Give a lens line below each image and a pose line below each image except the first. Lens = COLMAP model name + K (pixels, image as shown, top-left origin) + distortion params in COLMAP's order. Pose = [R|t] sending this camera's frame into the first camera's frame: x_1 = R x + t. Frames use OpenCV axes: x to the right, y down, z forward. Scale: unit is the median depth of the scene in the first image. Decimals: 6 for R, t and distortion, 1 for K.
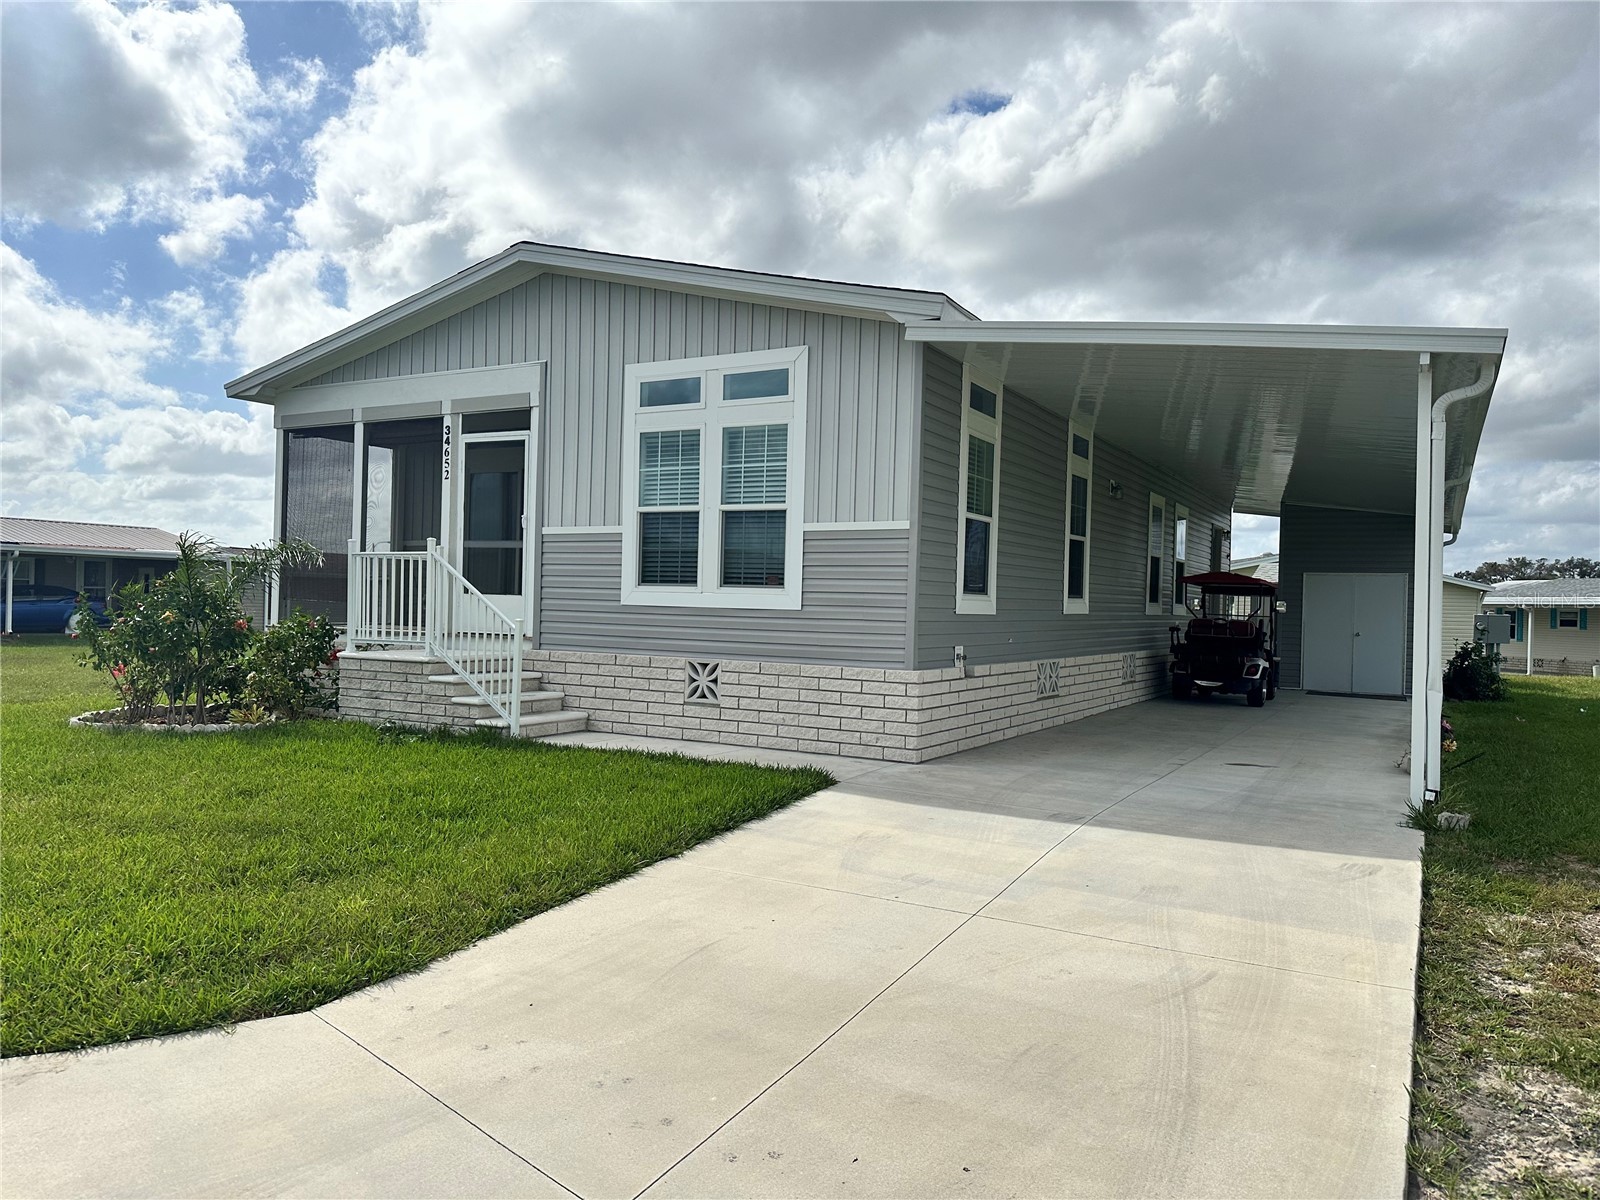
lens RADIAL K [[1073.5, 0, 804.1], [0, 1073.5, 703.9], [0, 0, 1]] dist [0.008447, 0.002277]
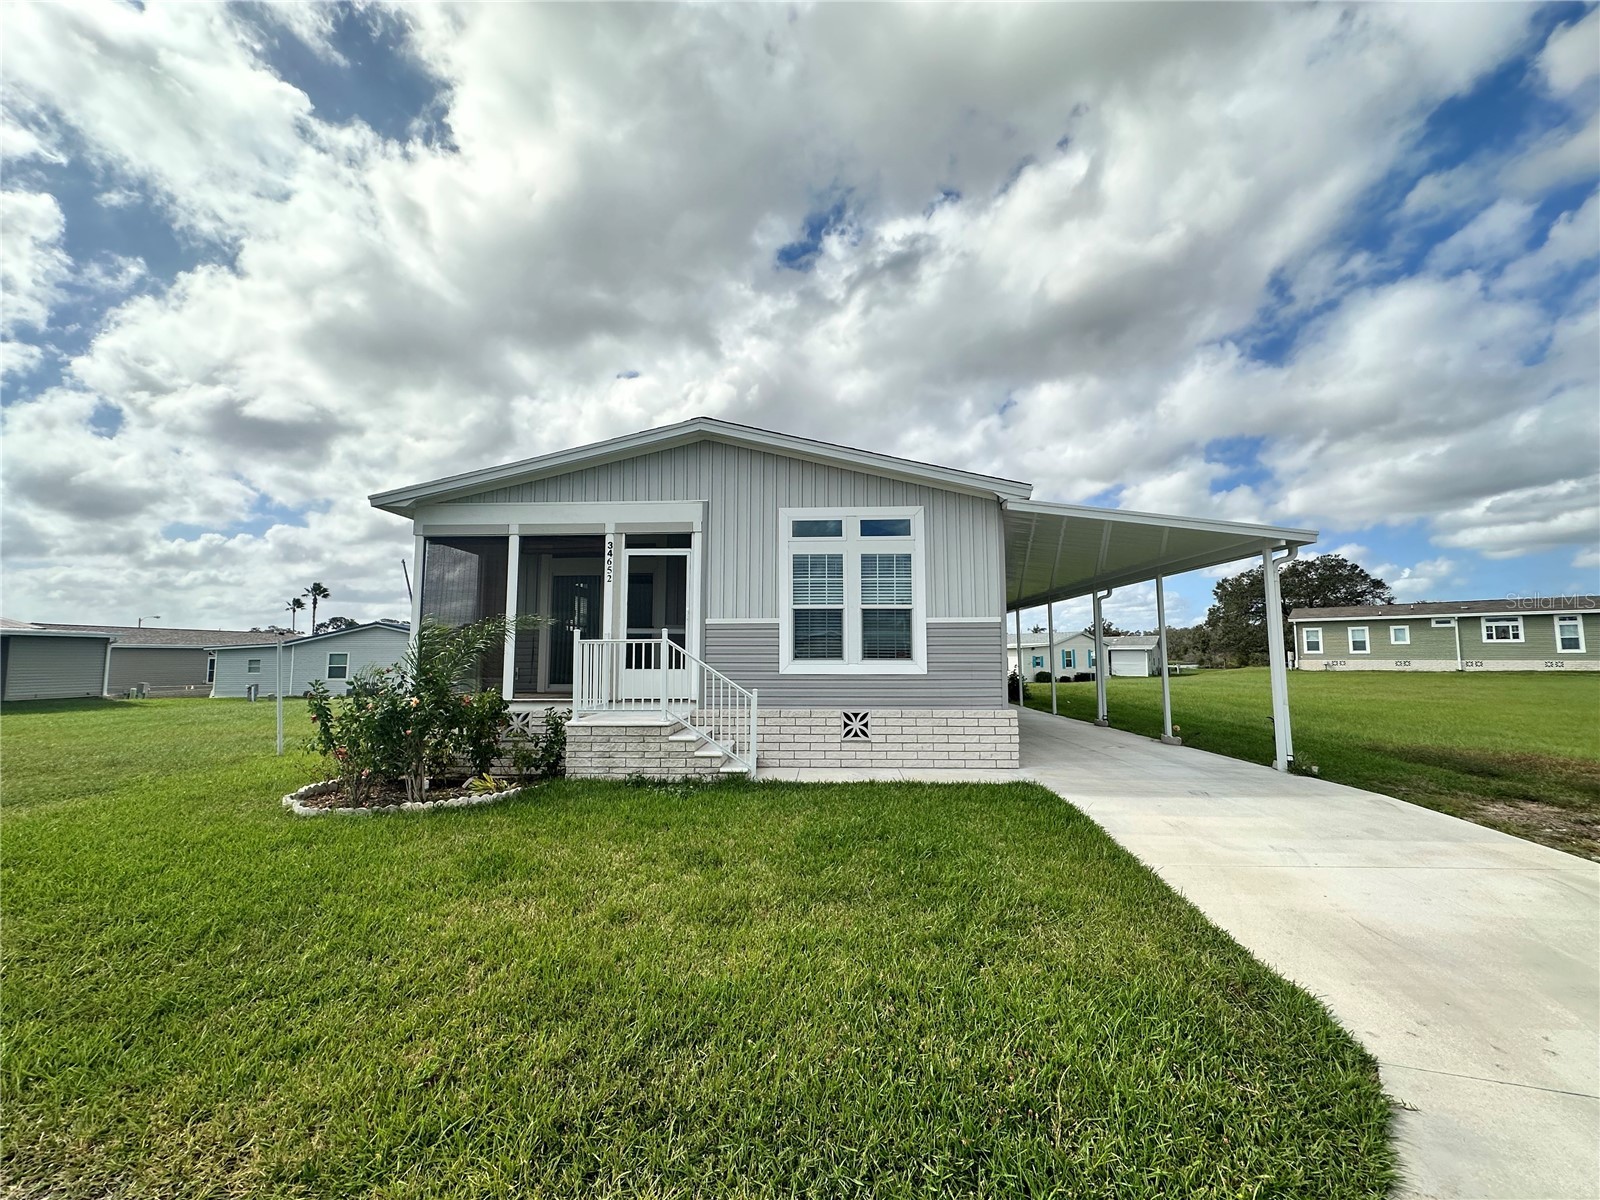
lens RADIAL K [[627.1, 0, 806.0], [0, 627.1, 646.4], [0, 0, 1]] dist [0.000009, 0.000133]
pose [[0.899397, -0.015389, 0.436863, -0.505929], [0.065027, 0.992971, -0.098897, -0.045907], [-0.432270, 0.117355, 0.894075, 0.255232]]
